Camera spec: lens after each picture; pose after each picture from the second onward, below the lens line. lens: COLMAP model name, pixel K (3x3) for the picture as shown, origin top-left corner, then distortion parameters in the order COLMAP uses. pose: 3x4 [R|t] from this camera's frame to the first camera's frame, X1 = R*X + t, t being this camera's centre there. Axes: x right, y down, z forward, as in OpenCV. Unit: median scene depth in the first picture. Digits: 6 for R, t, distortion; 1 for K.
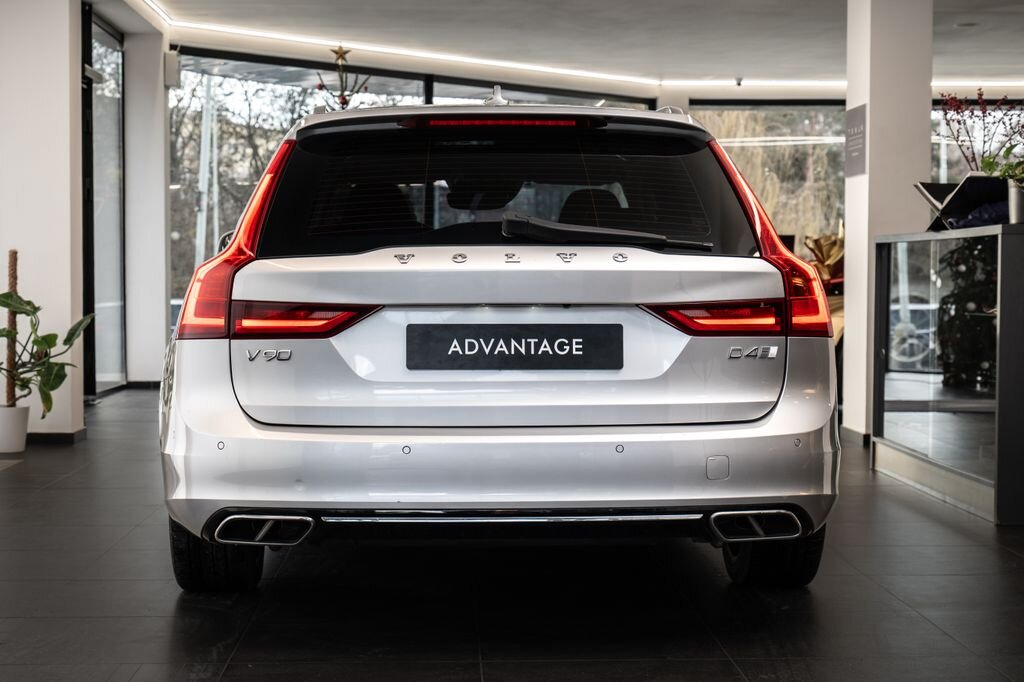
lens RADIAL K [[1845.7, 0, 510.5], [0, 1845.7, 338.1], [0, 0, 1]] dist [0.042015, 0.000000]
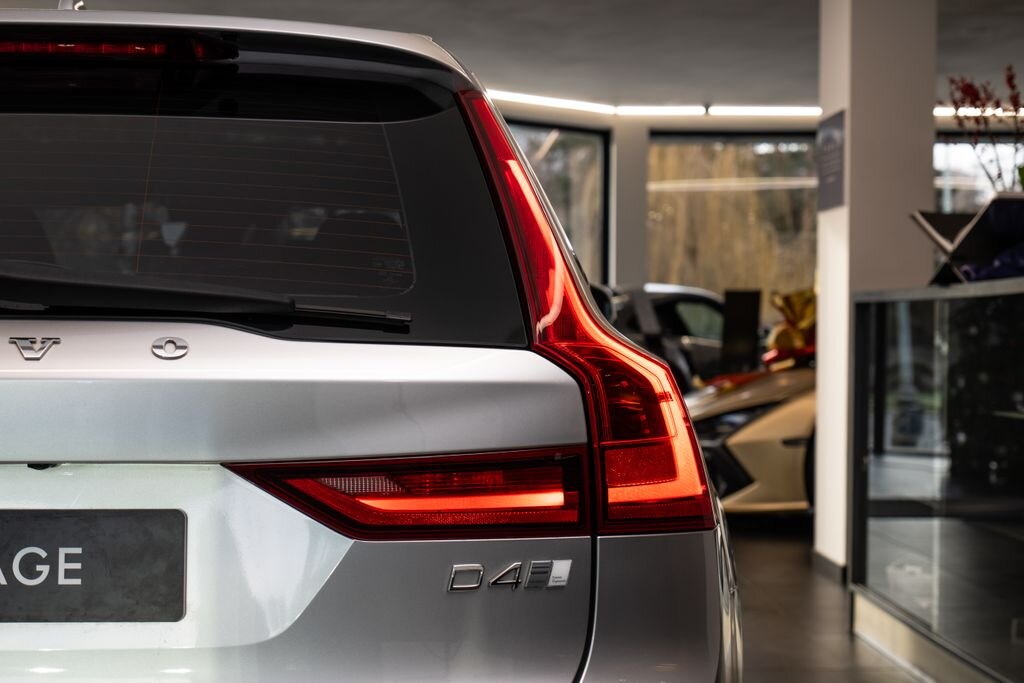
lens RADIAL K [[1845.7, 0, 516.3], [0, 1845.7, 346.9], [0, 0, 1]] dist [0.042015, 0.000000]
pose [[0.999996, 0.002554, 0.001050, 0.131823], [-0.002528, 0.999708, -0.024018, -0.033627], [-0.001111, 0.024015, 0.999711, 0.581828]]
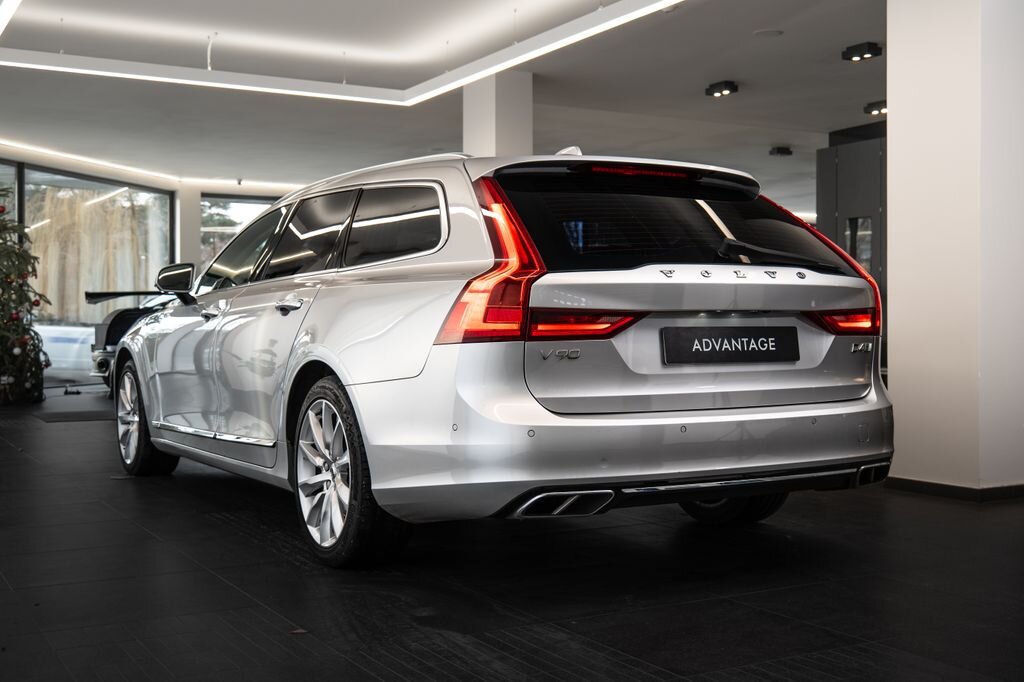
lens RADIAL K [[1240.3, 0, 509.3], [0, 1240.3, 334.9], [0, 0, 1]] dist [-0.000126, 0.000000]
pose [[0.880593, -0.006762, 0.473824, -0.526976], [0.021100, 0.999466, -0.024950, 0.015651], [-0.473402, 0.031969, 0.880266, 0.319035]]
